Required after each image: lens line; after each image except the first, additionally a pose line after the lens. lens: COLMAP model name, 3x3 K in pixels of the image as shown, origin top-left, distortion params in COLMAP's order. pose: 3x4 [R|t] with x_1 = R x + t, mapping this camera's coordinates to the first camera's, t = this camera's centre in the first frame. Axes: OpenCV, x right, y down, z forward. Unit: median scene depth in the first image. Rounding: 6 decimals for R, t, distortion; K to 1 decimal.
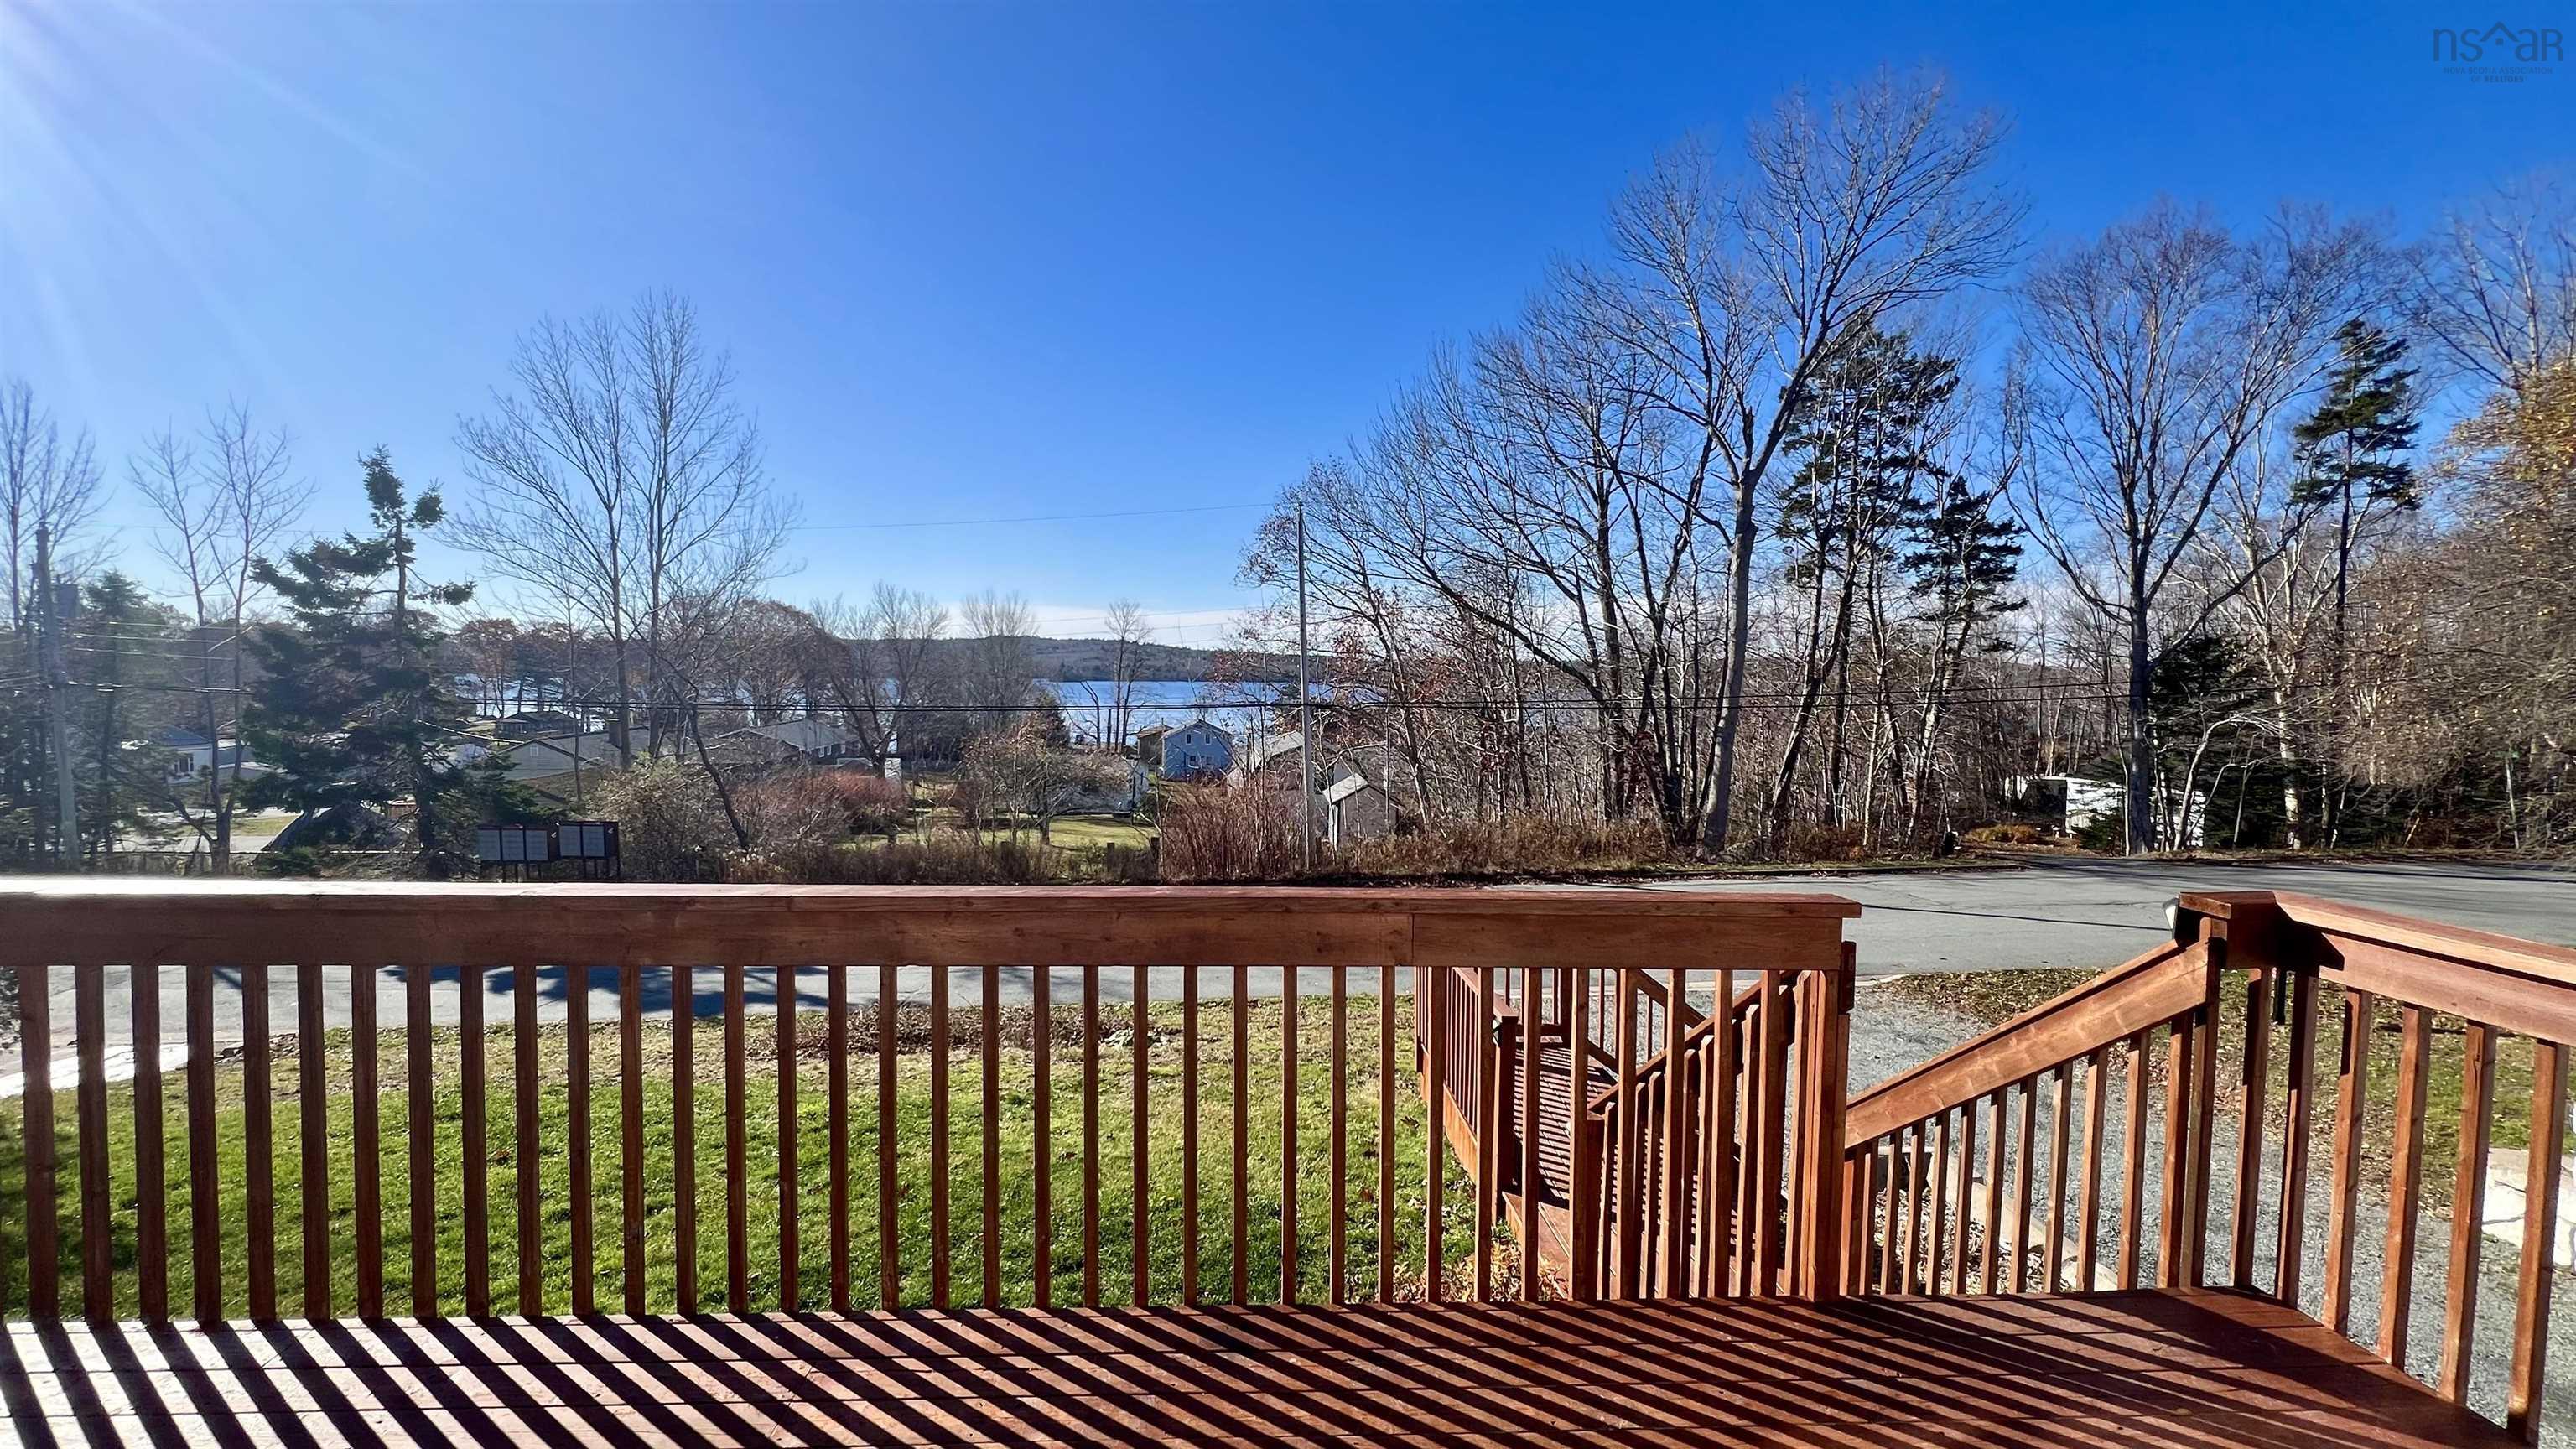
lens RADIAL K [[1063.5, 0, 1284.2], [0, 1063.5, 712.8], [0, 0, 1]] dist [0.001867, 0.000136]
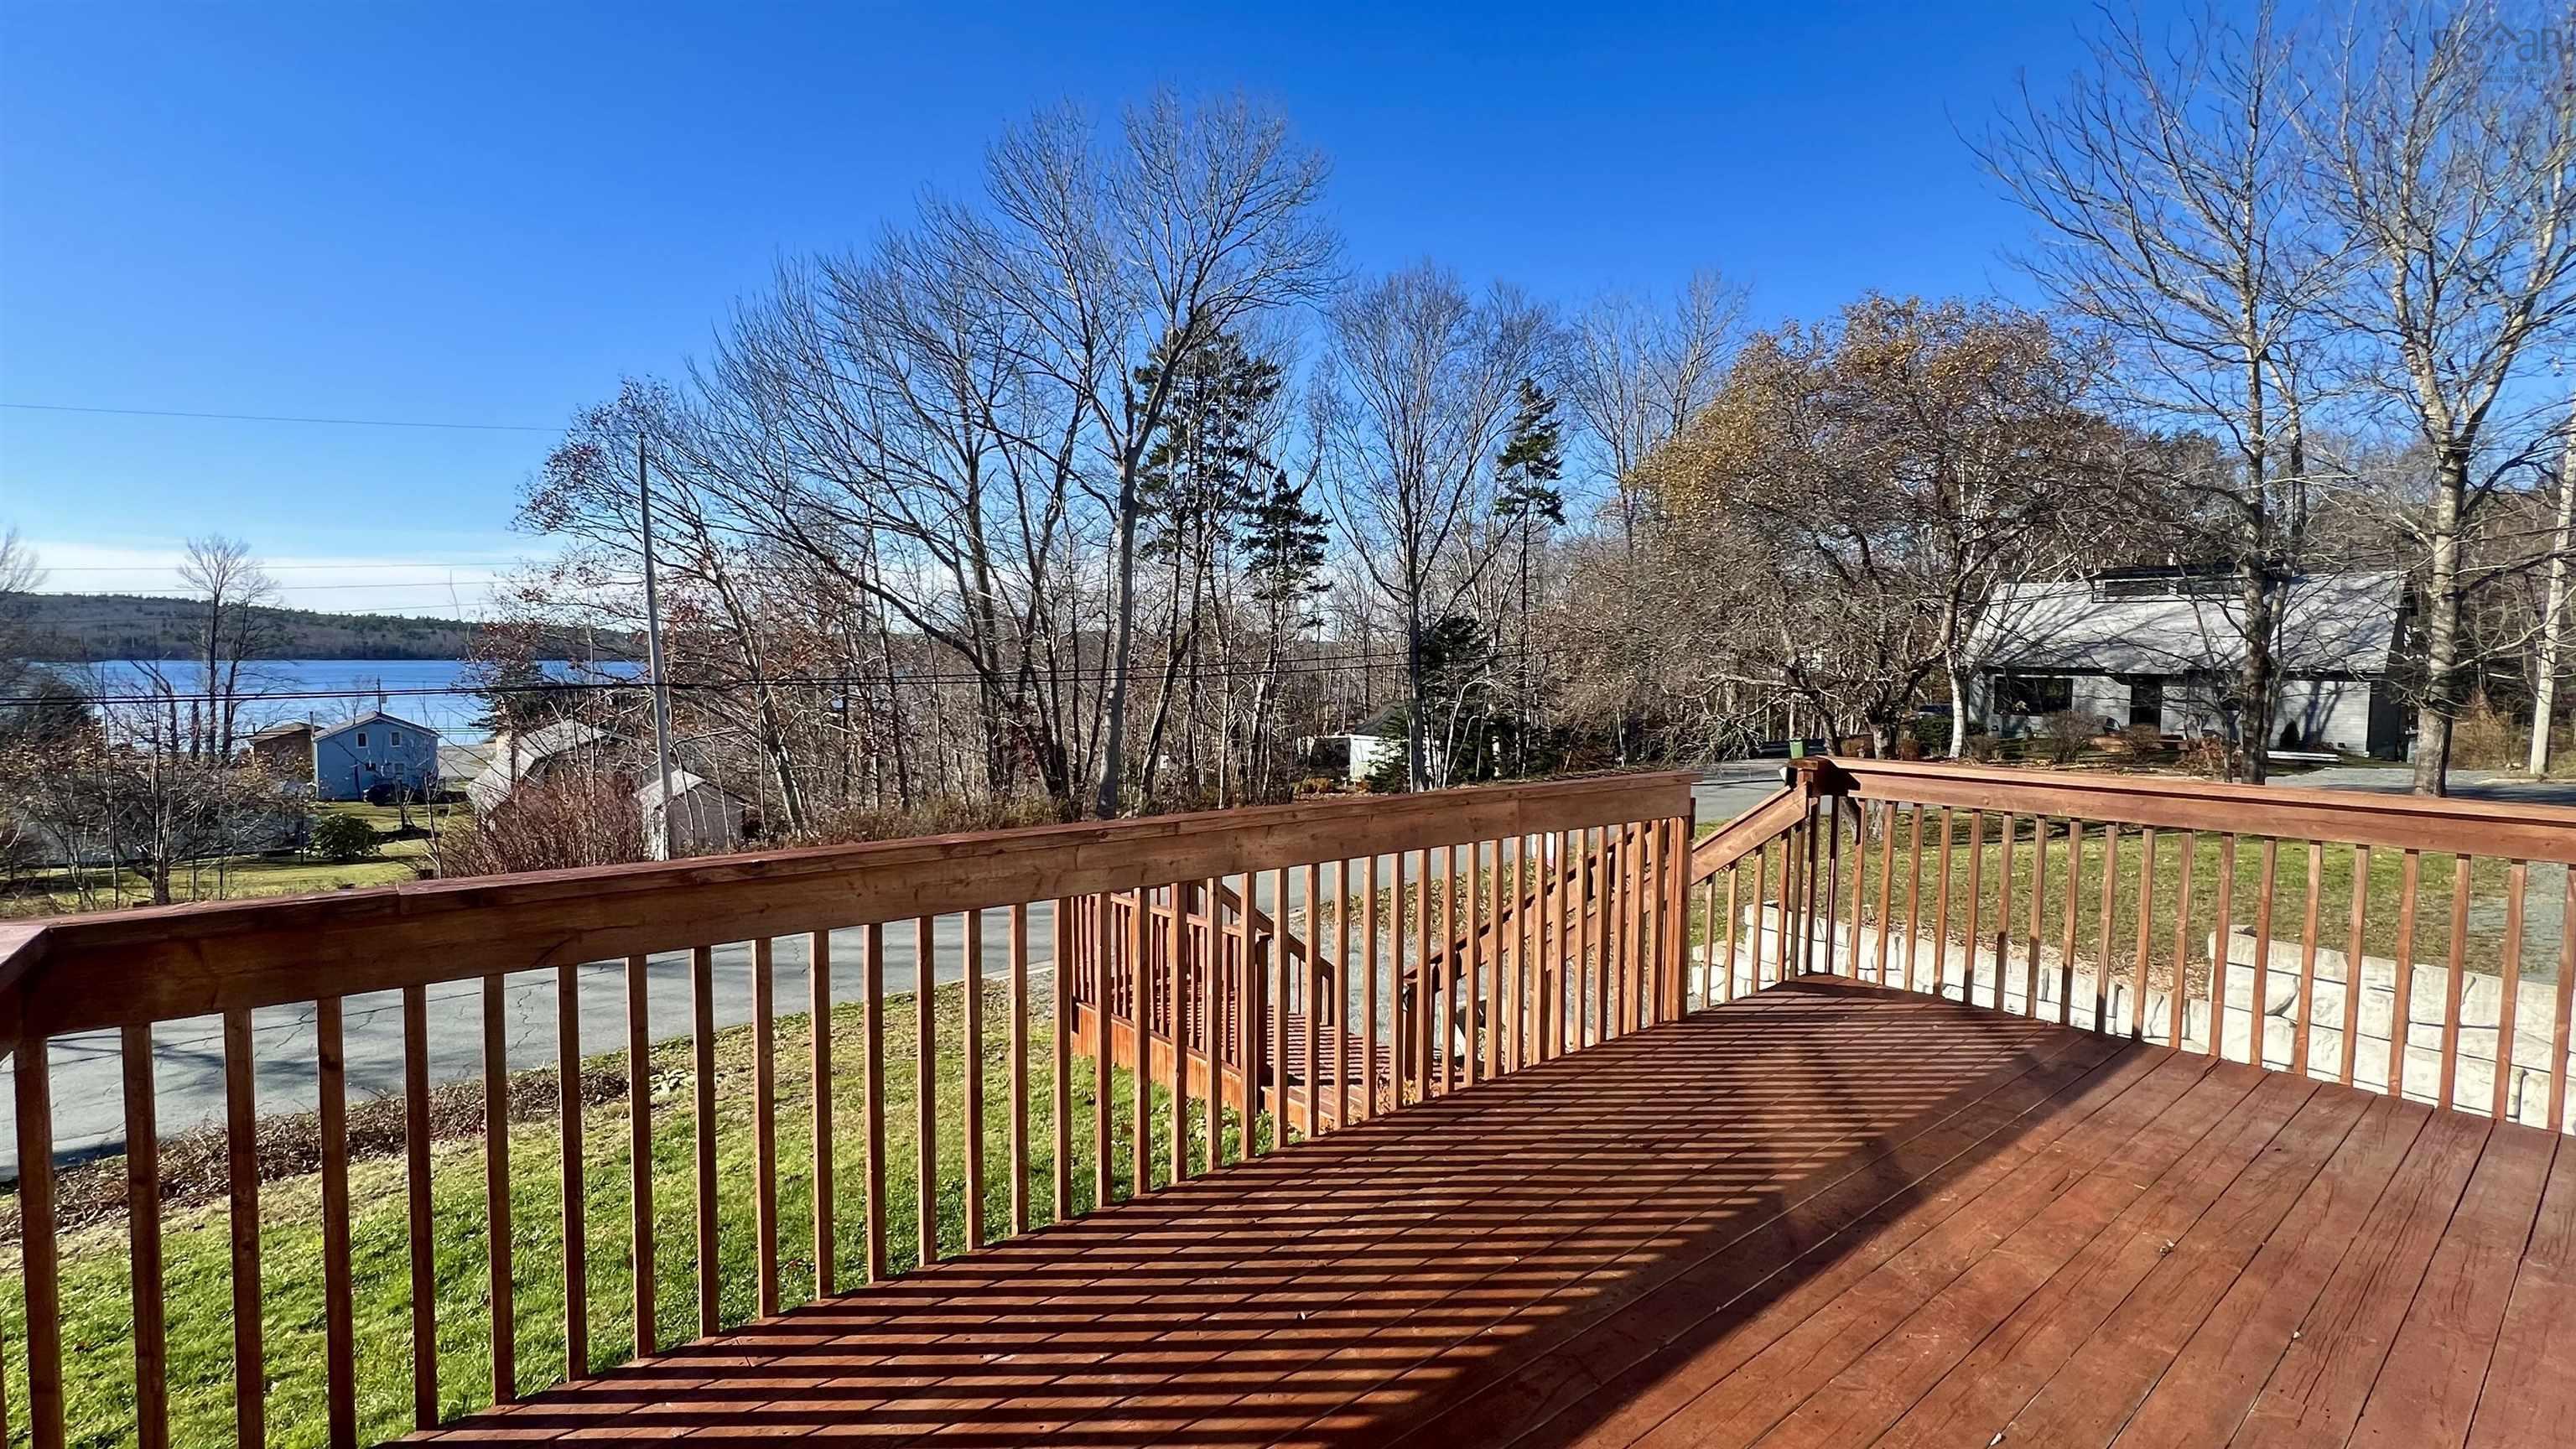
lens RADIAL K [[1186.2, 0, 1288.0], [0, 1186.2, 724.5], [0, 0, 1]] dist [0.000288, -0.000224]
pose [[0.802374, -0.040251, 0.595462, -0.118409], [0.024154, 0.999096, 0.034988, 0.002345], [-0.596332, -0.013691, 0.802621, -0.011301]]
